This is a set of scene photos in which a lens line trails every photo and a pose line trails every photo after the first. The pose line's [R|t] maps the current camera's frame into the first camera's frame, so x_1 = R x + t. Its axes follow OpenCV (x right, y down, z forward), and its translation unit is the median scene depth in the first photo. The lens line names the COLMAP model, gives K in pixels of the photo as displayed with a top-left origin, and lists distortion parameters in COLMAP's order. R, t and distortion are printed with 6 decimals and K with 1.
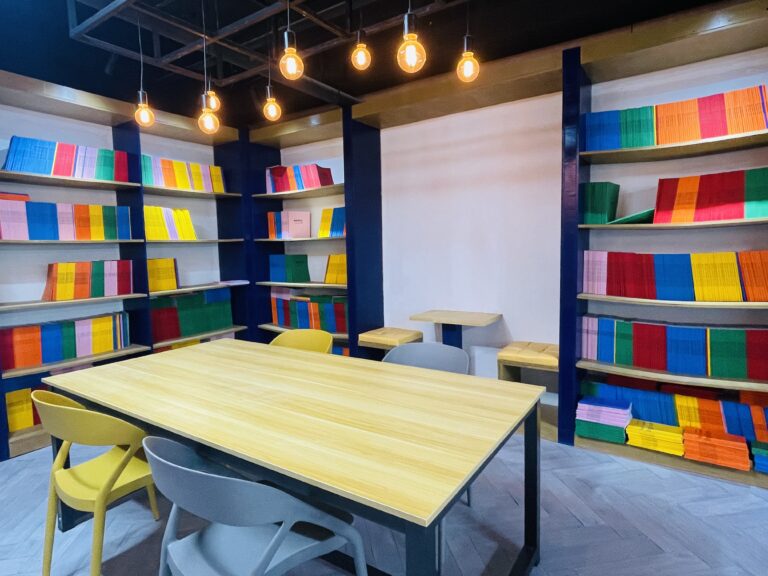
lens RADIAL K [[437.3, 0, 383.6], [0, 437.3, 282.3], [0, 0, 1]] dist [-0.001957, -0.001103]
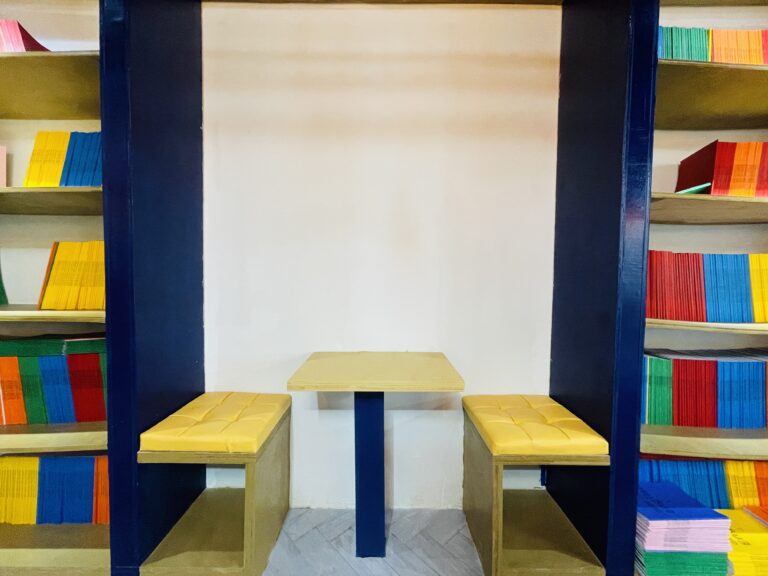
lens RADIAL K [[310.6, 0, 384.0], [0, 310.6, 288.0], [0, 0, 1]] dist [-0.000895, -0.000163]
pose [[0.825004, 0.007055, 0.565084, -0.036450], [0.015769, 0.999245, -0.035497, -0.002798], [-0.564908, 0.038196, 0.824270, 0.666937]]
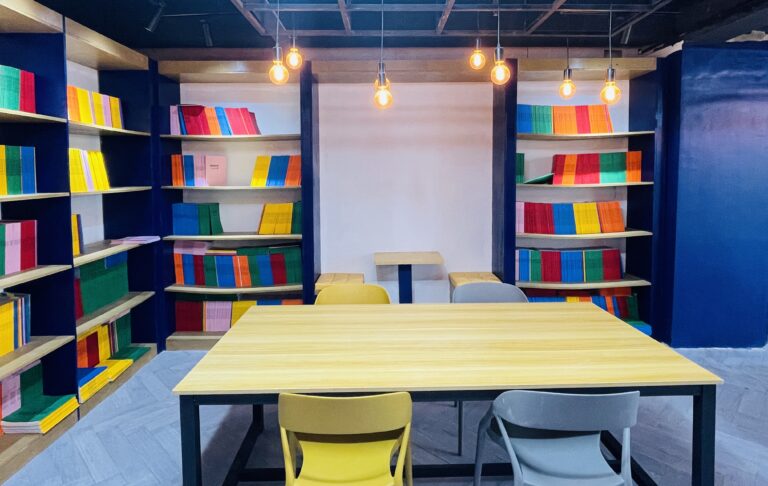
lens RADIAL K [[438.6, 0, 382.4], [0, 438.6, 194.8], [0, 0, 1]] dist [0.001021, -0.000184]
pose [[0.823233, -0.010375, 0.567609, -0.530058], [0.034537, 0.998896, -0.031833, -0.051030], [-0.566652, 0.045810, 0.822683, 0.074341]]
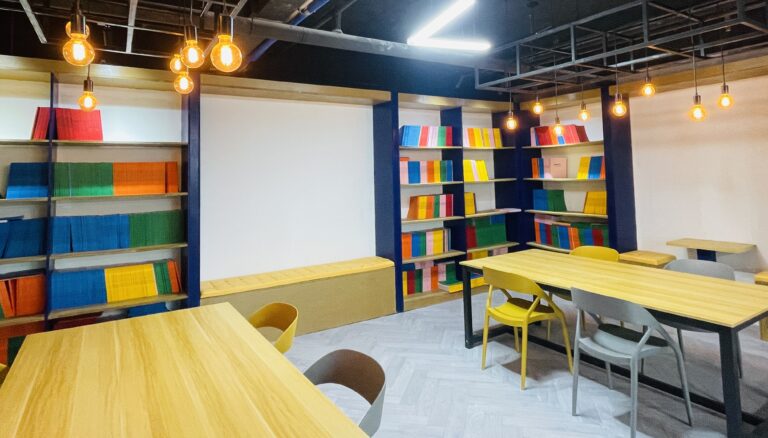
lens RADIAL K [[433.5, 0, 383.3], [0, 433.5, 150.5], [0, 0, 1]] dist [-0.002450, -0.001962]
pose [[0.911177, -0.025403, -0.411231, -0.167928], [-0.025174, 0.992800, -0.117107, -0.019485], [0.411245, 0.117057, 0.903977, -0.528196]]
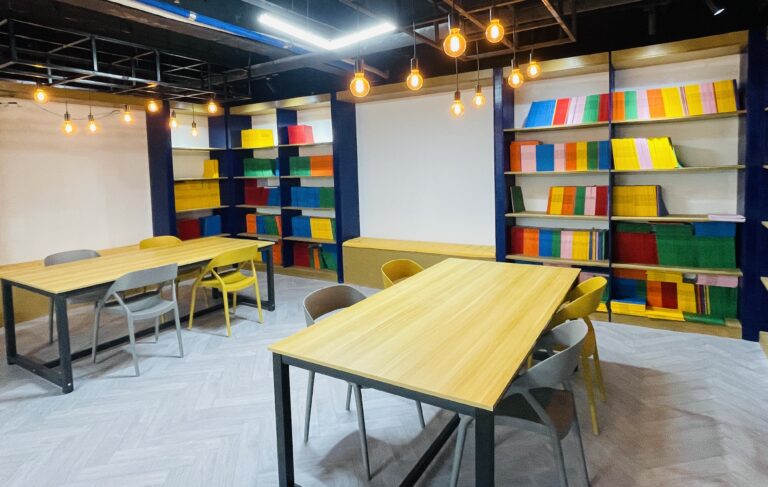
lens RADIAL K [[438.6, 0, 382.4], [0, 438.6, 195.3], [0, 0, 1]] dist [0.001021, -0.000184]
pose [[0.027977, 0.089596, -0.995585, 0.568932], [-0.043259, 0.995150, 0.088341, -0.107230], [0.998672, 0.040597, 0.031717, 0.379548]]
